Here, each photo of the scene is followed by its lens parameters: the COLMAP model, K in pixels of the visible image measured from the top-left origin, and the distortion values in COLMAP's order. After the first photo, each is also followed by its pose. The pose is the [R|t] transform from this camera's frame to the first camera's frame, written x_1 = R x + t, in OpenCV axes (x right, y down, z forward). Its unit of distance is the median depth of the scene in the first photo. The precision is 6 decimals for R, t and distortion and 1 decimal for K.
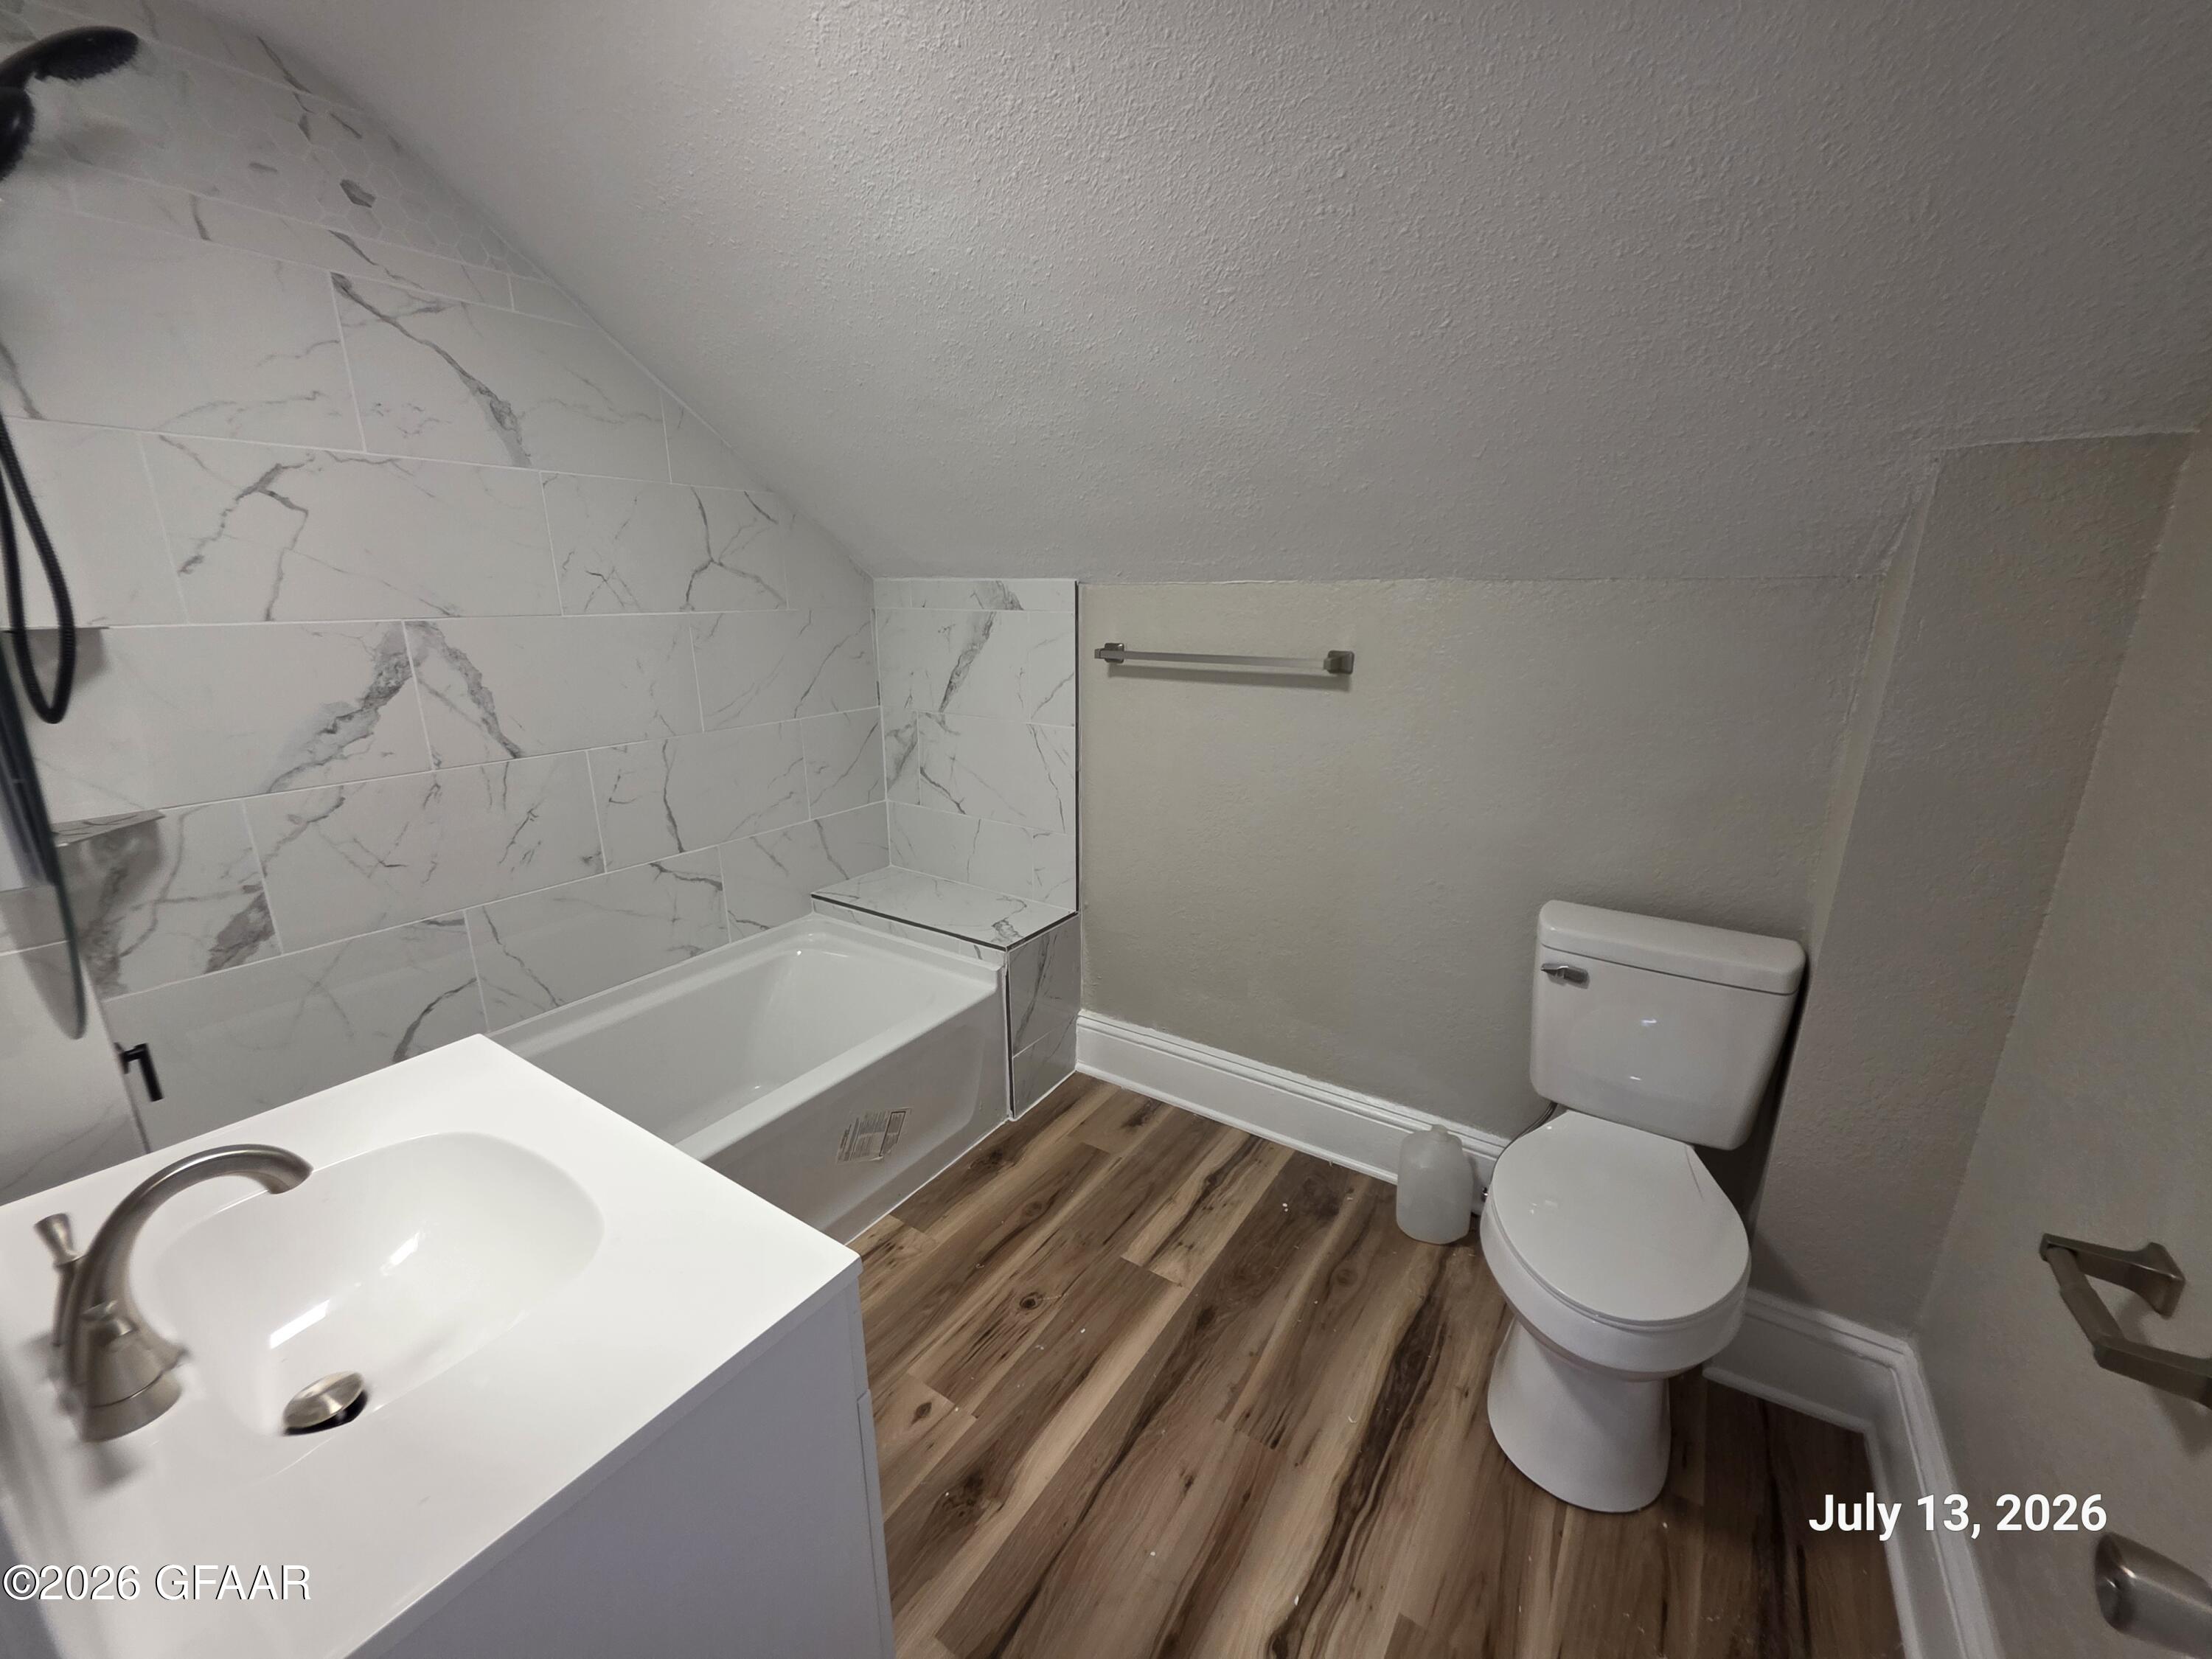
lens RADIAL K [[888.1, 0, 1107.2], [0, 888.1, 842.3], [0, 0, 1]] dist [0.011117, -0.003483]
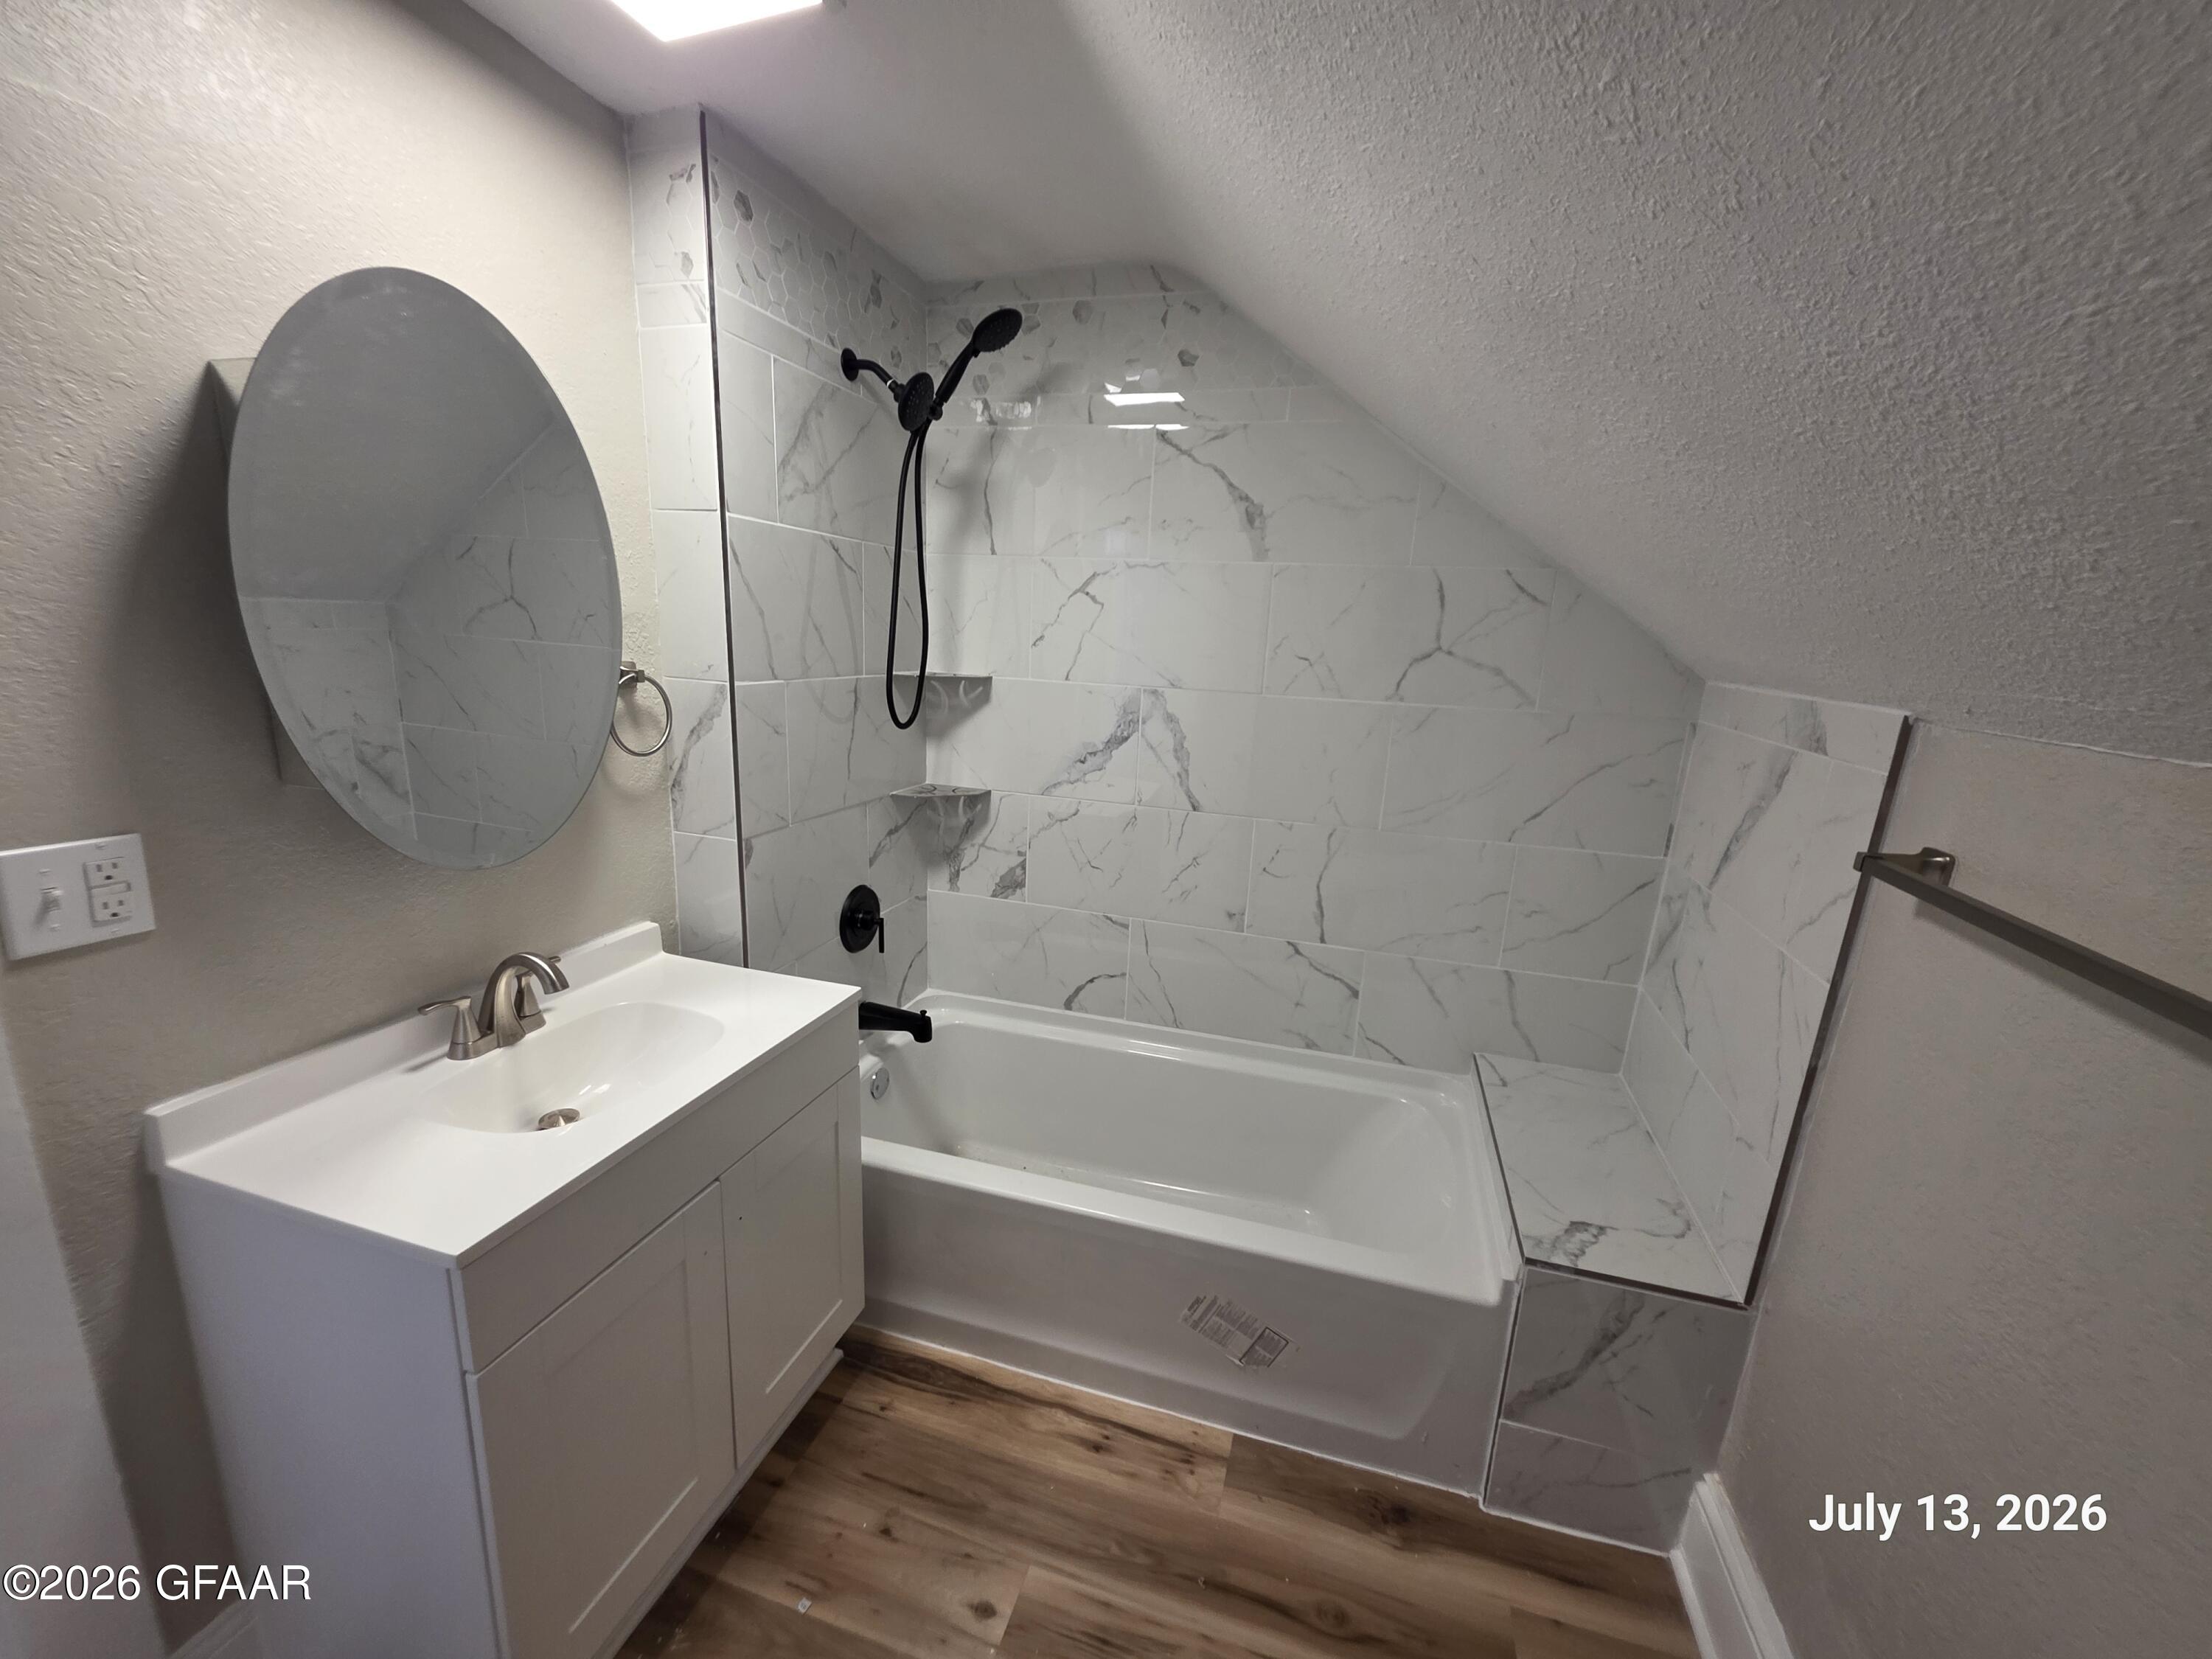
lens RADIAL K [[888.1, 0, 1107.2], [0, 888.1, 842.3], [0, 0, 1]] dist [0.011117, -0.003483]
pose [[0.290738, 0.241814, -0.925742, 0.376640], [-0.307579, 0.939802, 0.148888, -0.194121], [0.906017, 0.241451, 0.347613, 0.516599]]
